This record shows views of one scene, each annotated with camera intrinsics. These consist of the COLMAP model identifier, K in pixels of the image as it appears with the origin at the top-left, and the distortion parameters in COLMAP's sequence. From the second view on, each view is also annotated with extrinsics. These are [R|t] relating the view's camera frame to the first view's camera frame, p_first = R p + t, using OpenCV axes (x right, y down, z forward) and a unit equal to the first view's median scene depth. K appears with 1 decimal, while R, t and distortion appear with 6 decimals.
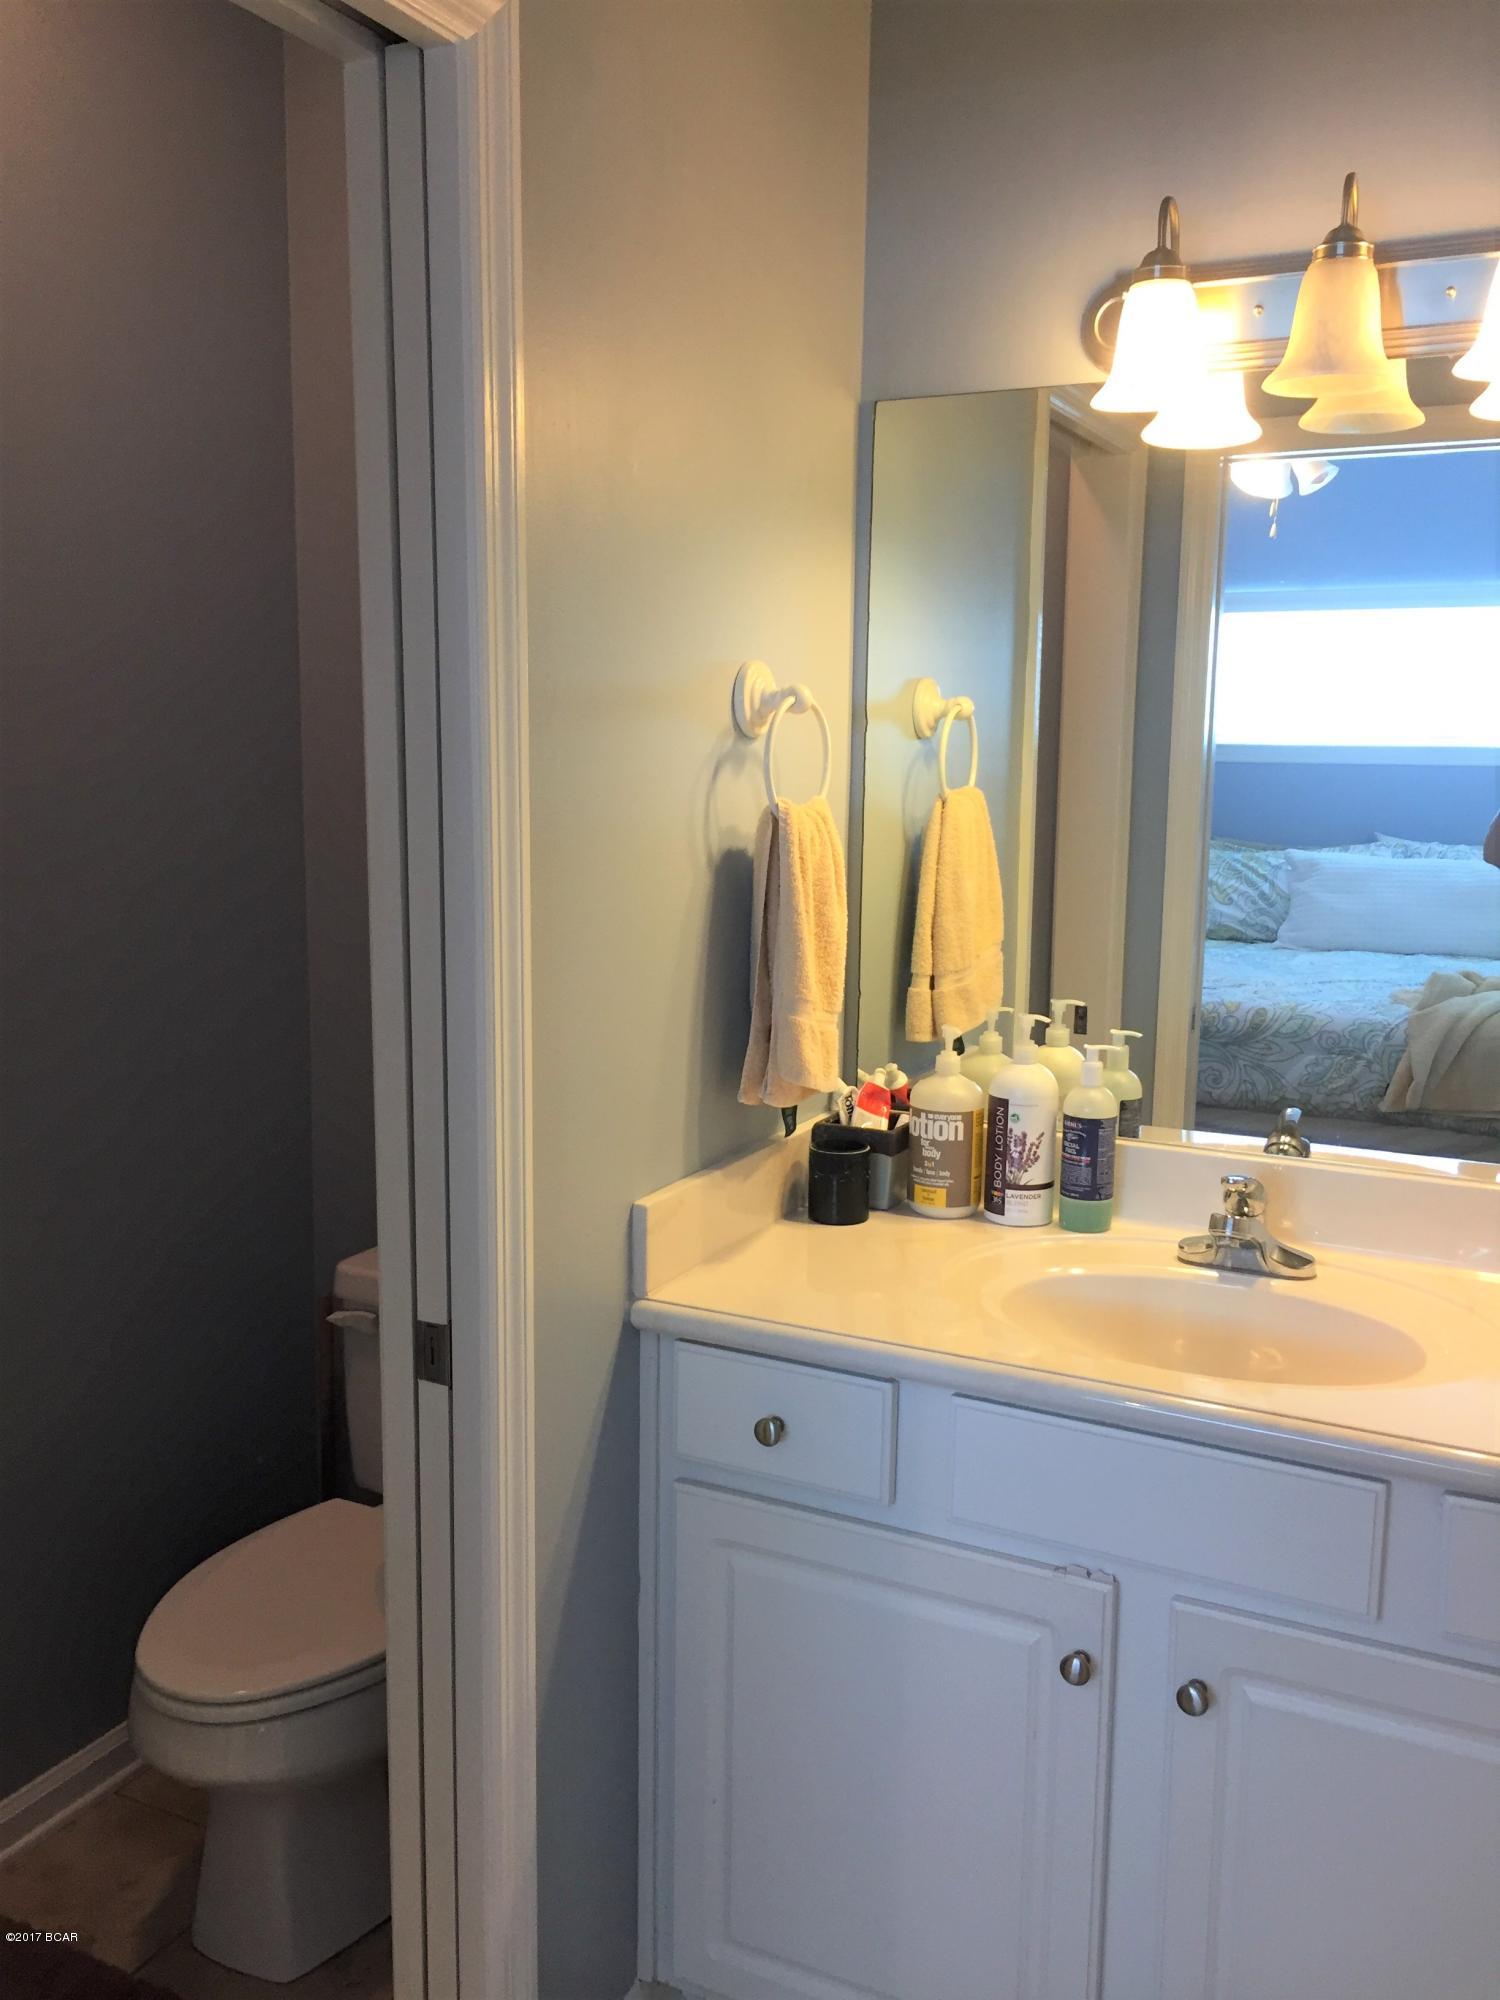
lens RADIAL K [[1683.1, 0, 743.2], [0, 1683.1, 1016.2], [0, 0, 1]] dist [0.086676, -0.109452]
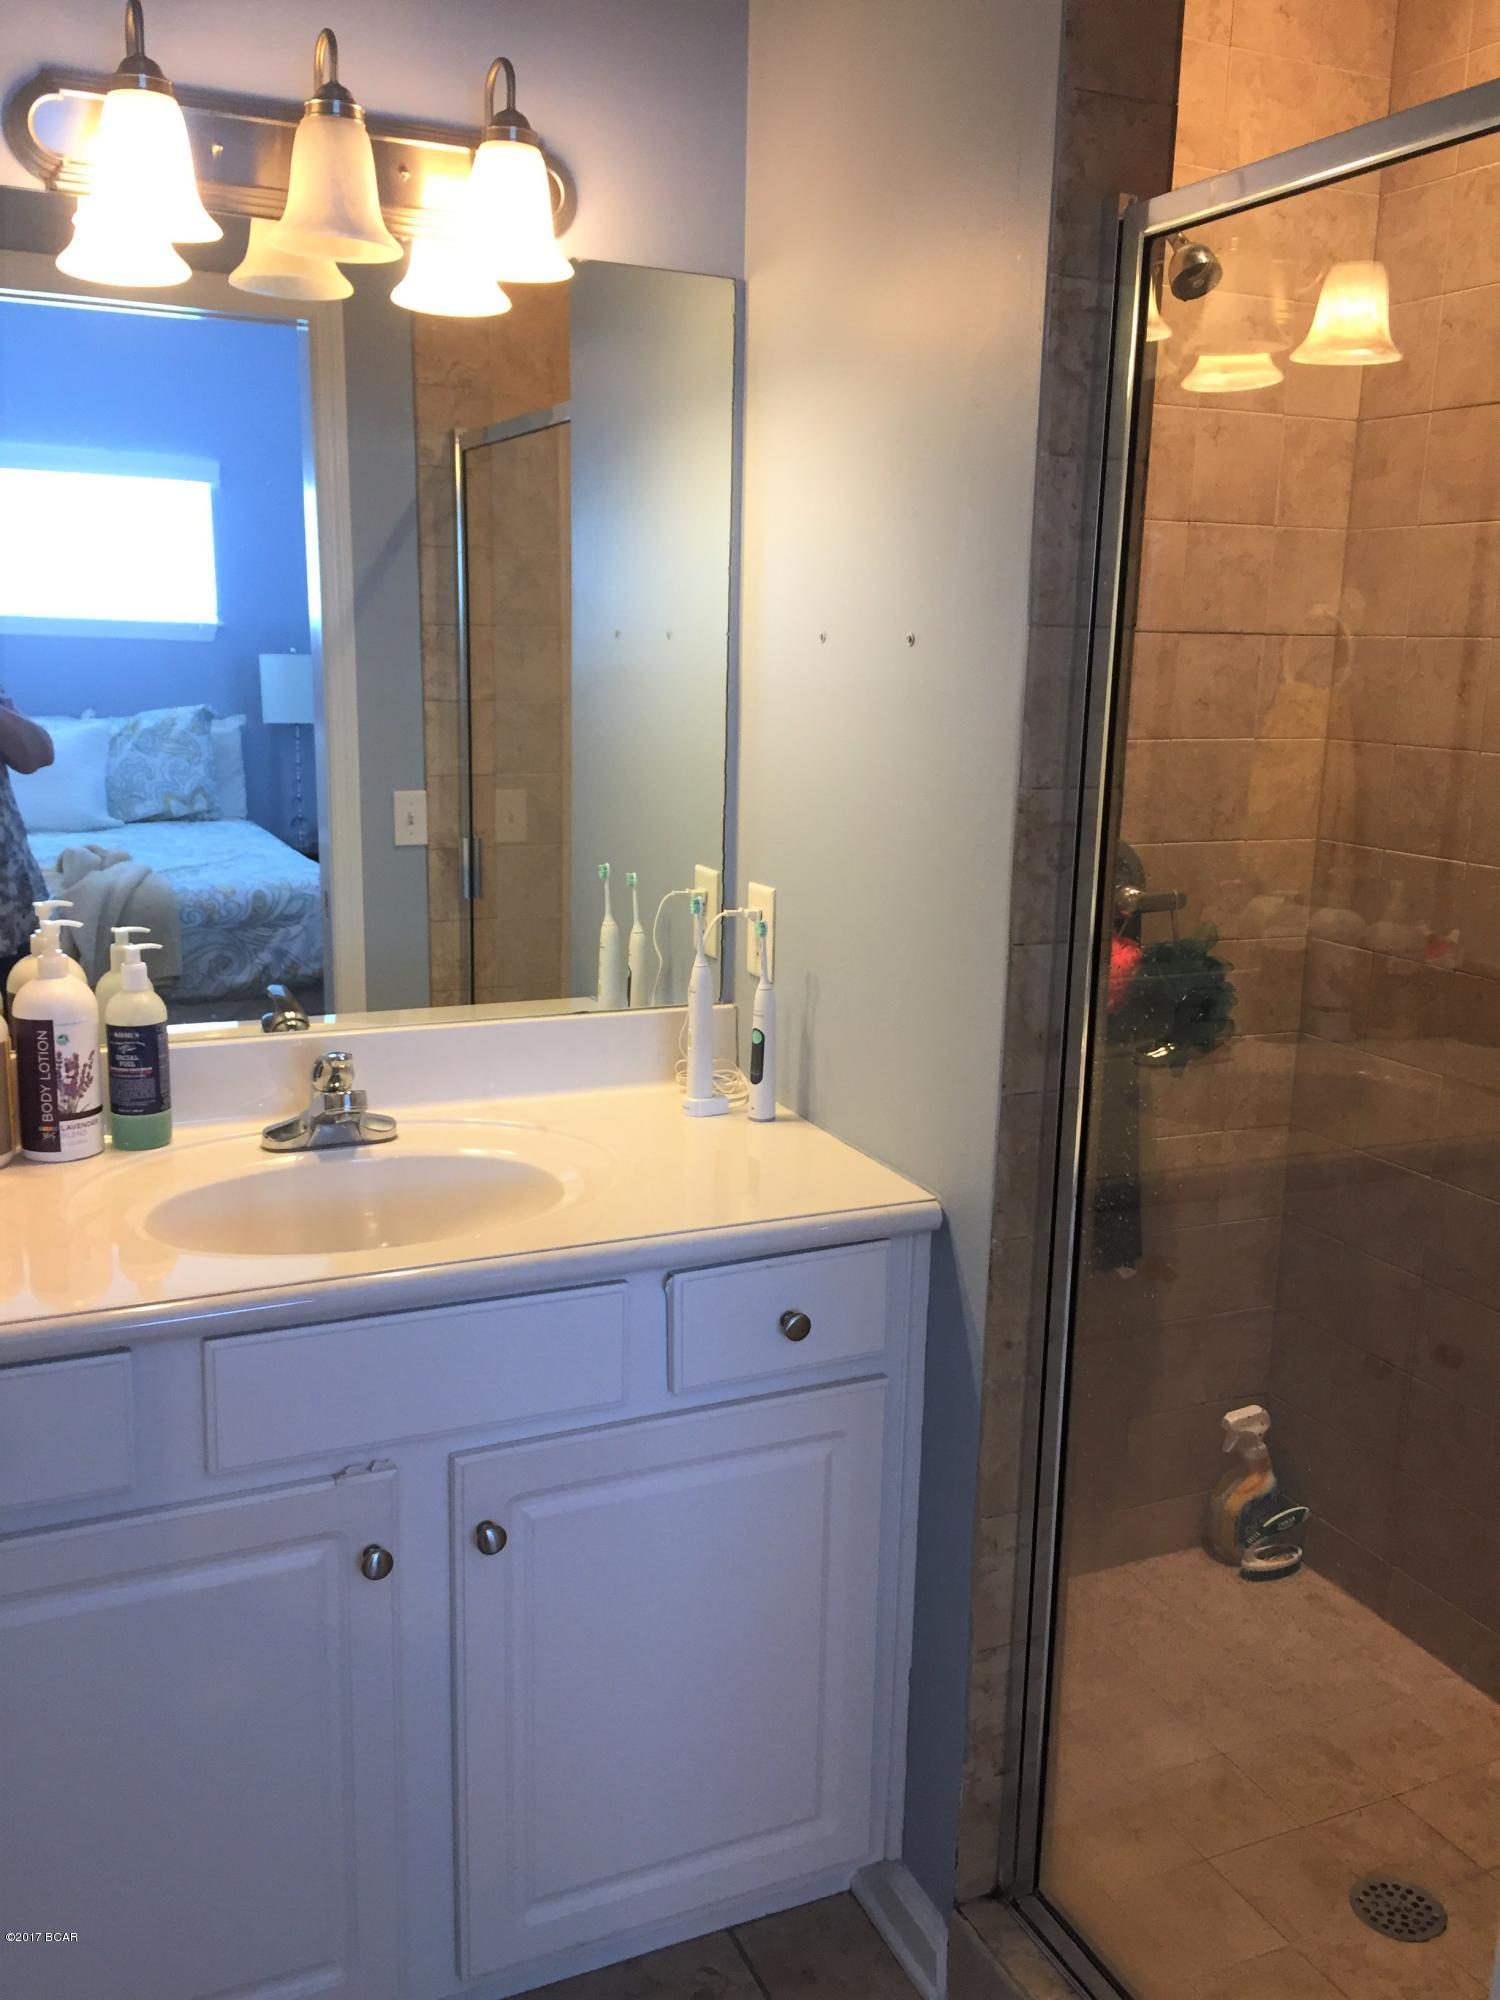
lens RADIAL K [[1683.1, 0, 743.2], [0, 1683.1, 1016.2], [0, 0, 1]] dist [0.086676, -0.109452]
pose [[0.639405, -0.166664, 0.750590, -0.278125], [0.111809, 0.986002, 0.123689, -0.022113], [-0.760697, 0.004835, 0.649089, 0.152742]]
